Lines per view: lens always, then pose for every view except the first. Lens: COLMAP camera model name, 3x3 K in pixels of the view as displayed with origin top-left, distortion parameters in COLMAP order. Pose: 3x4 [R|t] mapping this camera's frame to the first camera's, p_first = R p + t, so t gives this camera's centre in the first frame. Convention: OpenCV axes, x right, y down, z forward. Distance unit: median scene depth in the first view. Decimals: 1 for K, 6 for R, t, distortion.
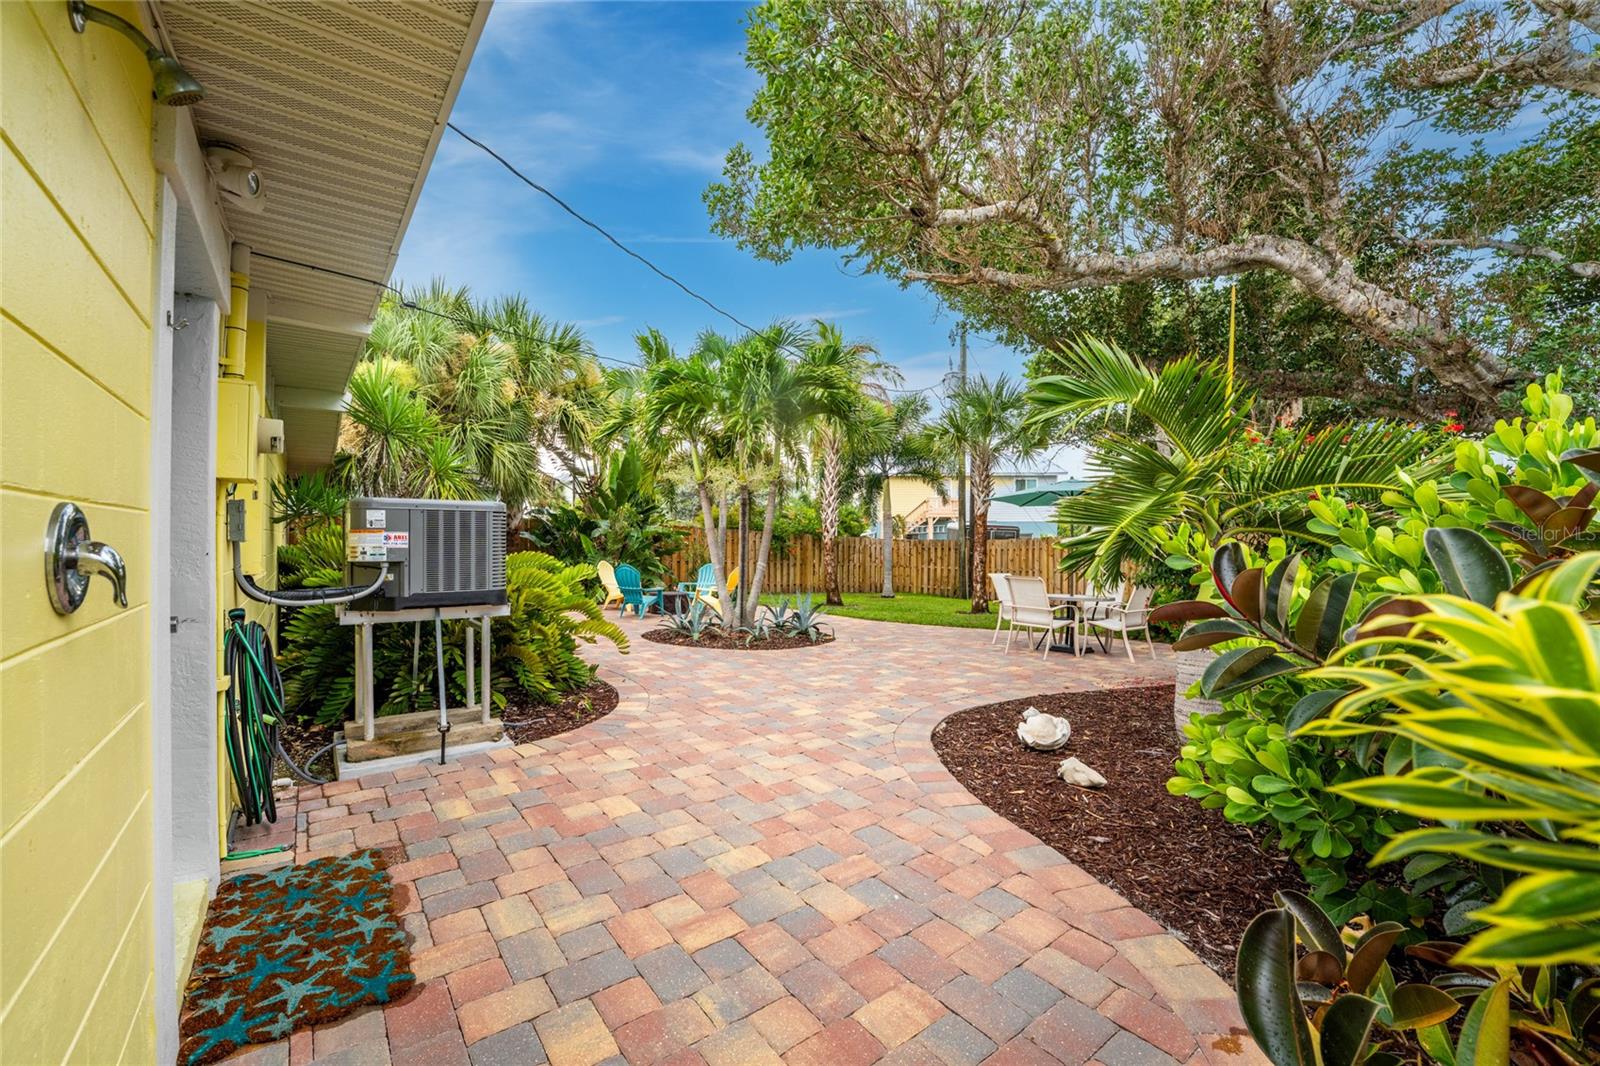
lens RADIAL K [[650.3, 0, 796.2], [0, 650.3, 537.7], [0, 0, 1]] dist [-0.024594, 0.000379]
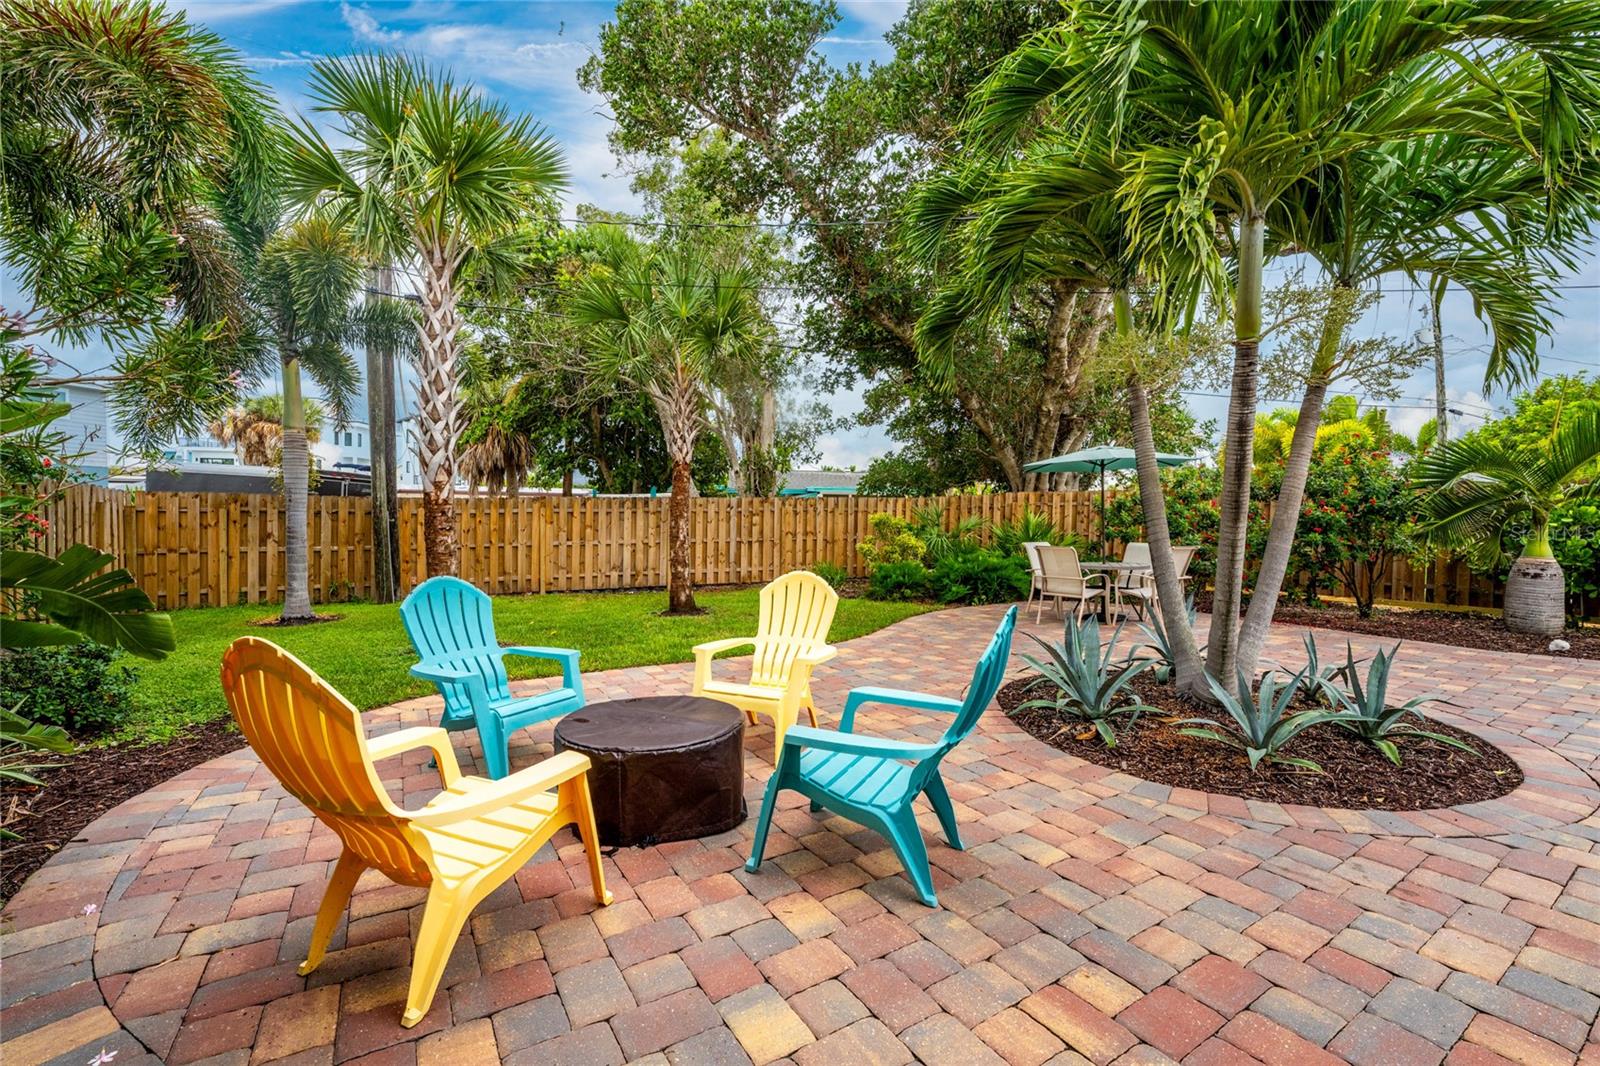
lens RADIAL K [[650.3, 0, 796.2], [0, 650.3, 537.7], [0, 0, 1]] dist [-0.024594, 0.000379]
pose [[0.075330, -0.045854, 0.996104, -0.398611], [-0.025651, 0.998522, 0.047905, 0.004184], [-0.996829, -0.029160, 0.074042, 0.901751]]
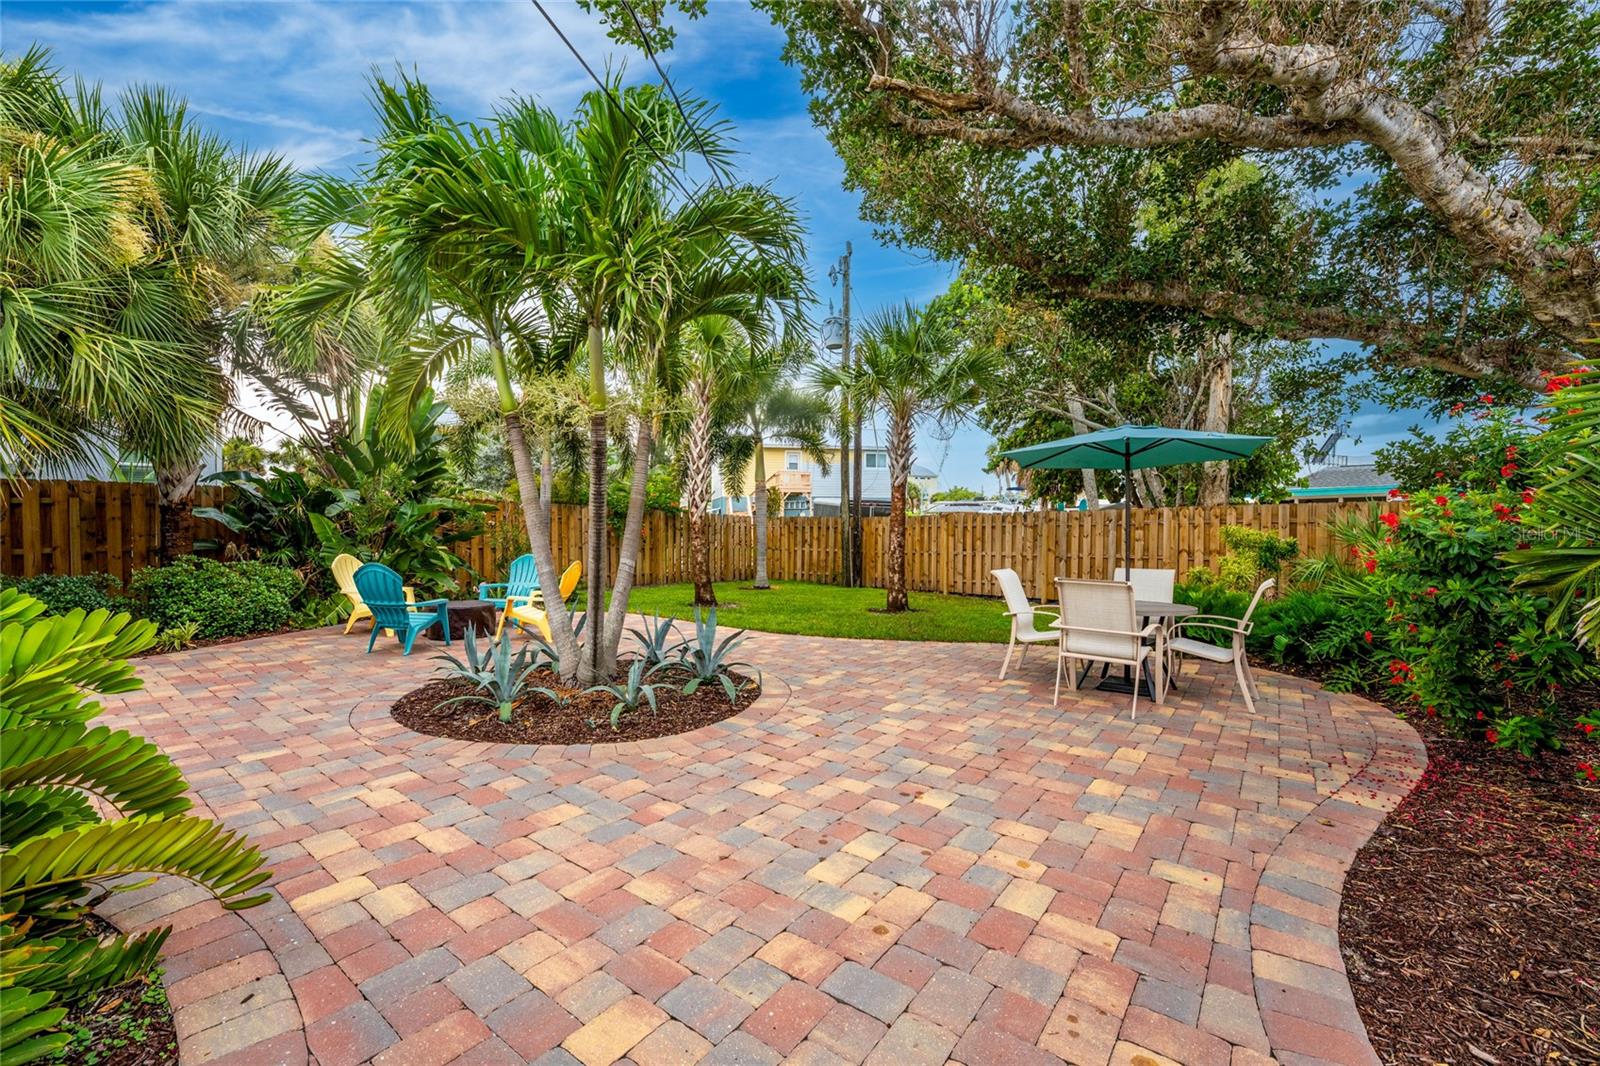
lens RADIAL K [[650.3, 0, 796.2], [0, 650.3, 537.7], [0, 0, 1]] dist [-0.024594, 0.000379]
pose [[0.965158, -0.010966, 0.261436, -0.042431], [0.001601, 0.999350, 0.036008, -0.000883], [-0.261661, -0.034335, 0.964549, 0.295252]]
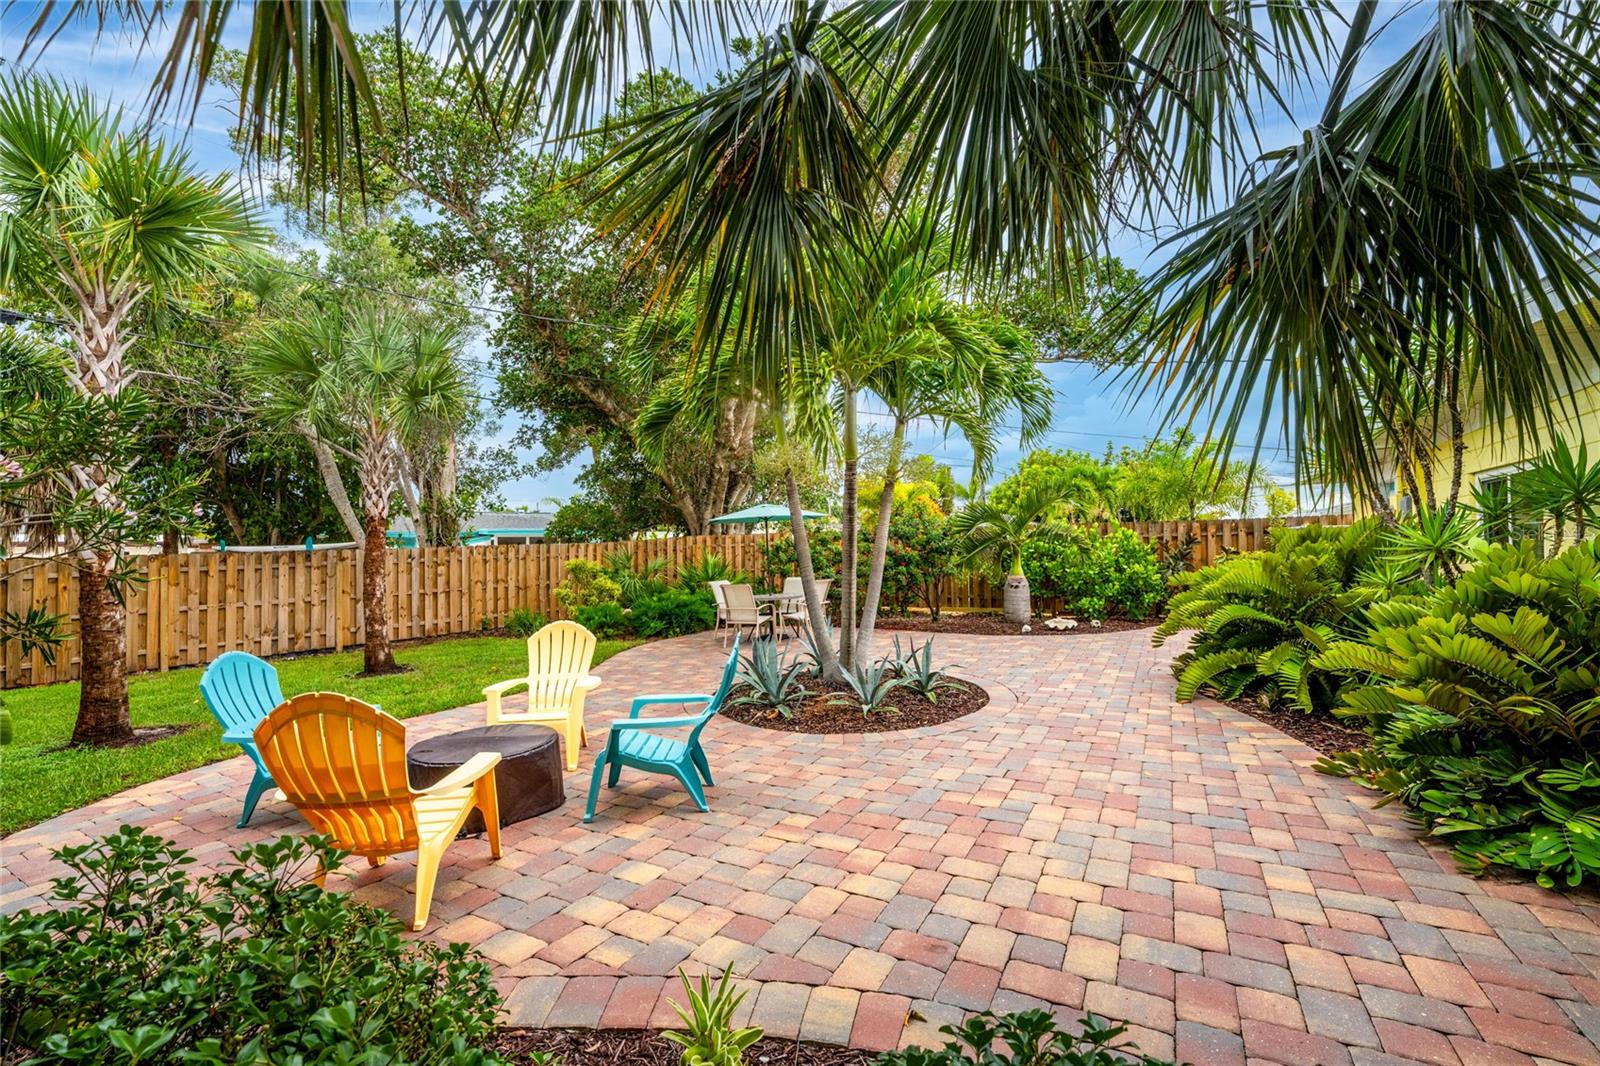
lens RADIAL K [[650.3, 0, 796.2], [0, 650.3, 537.7], [0, 0, 1]] dist [-0.024594, 0.000379]
pose [[-0.411890, 0.011566, 0.911160, -0.509387], [0.000563, 0.999922, -0.012438, -0.010766], [-0.911233, -0.004610, -0.411865, 0.956711]]
